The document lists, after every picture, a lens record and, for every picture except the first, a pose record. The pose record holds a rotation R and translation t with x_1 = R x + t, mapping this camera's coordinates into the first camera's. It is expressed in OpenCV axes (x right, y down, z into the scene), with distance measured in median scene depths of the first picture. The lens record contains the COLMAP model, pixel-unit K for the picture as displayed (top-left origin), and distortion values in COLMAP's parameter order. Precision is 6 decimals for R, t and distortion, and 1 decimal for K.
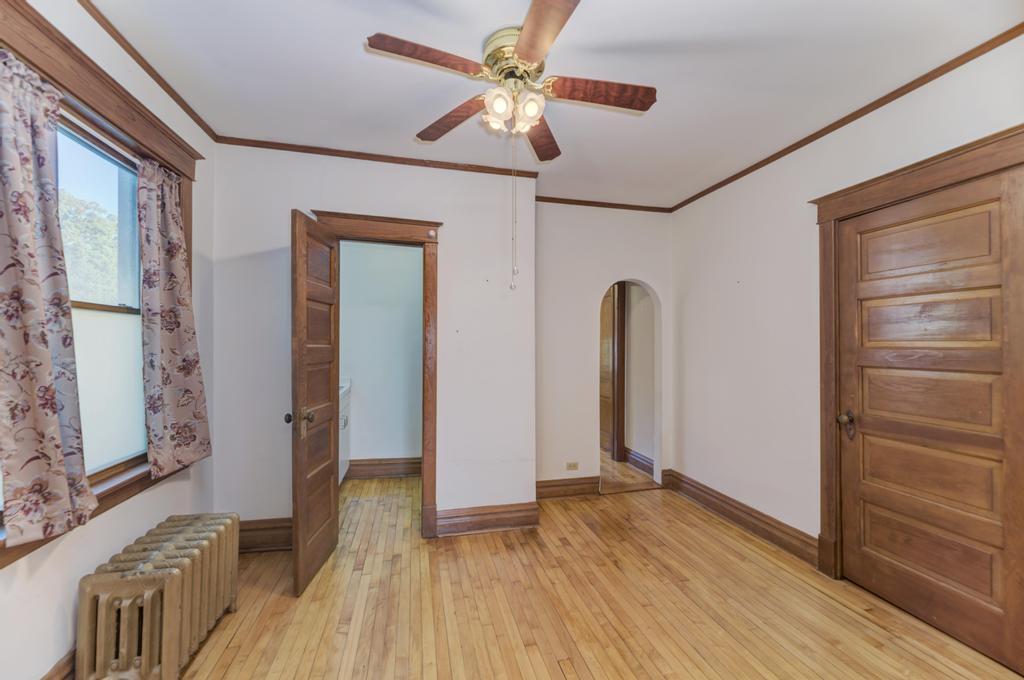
lens RADIAL K [[411.3, 0, 513.2], [0, 411.3, 344.6], [0, 0, 1]] dist [0.000756, -0.000257]
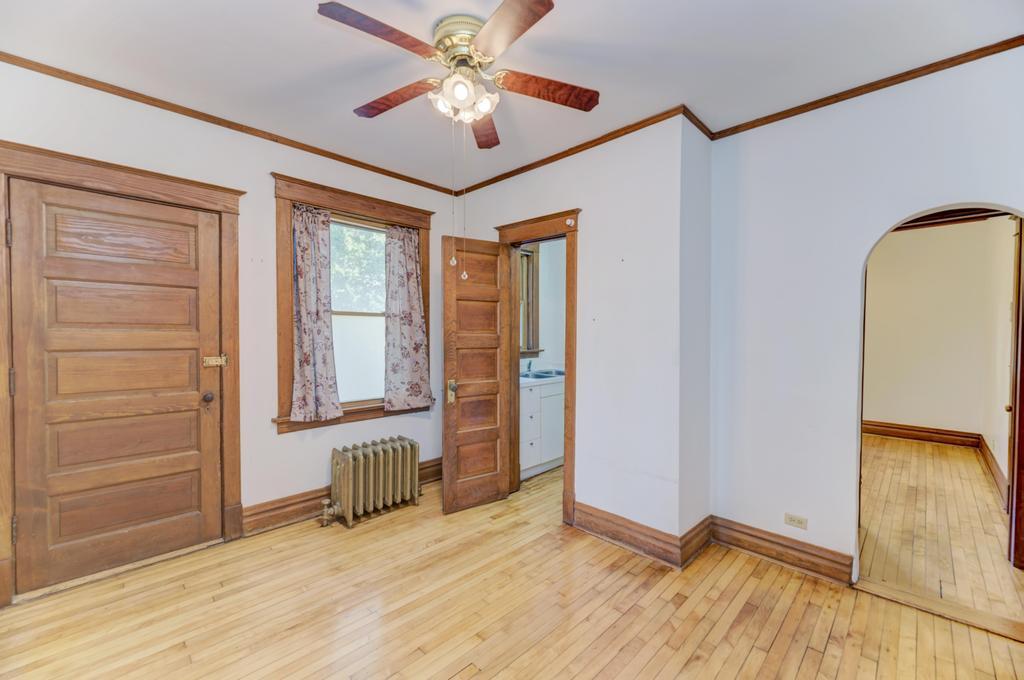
lens RADIAL K [[411.3, 0, 513.2], [0, 411.3, 344.6], [0, 0, 1]] dist [0.000756, -0.000257]
pose [[0.522841, 0.020425, -0.852186, 0.647238], [-0.002522, 0.999746, 0.022414, 0.004470], [0.852427, -0.009569, 0.522759, 0.397197]]
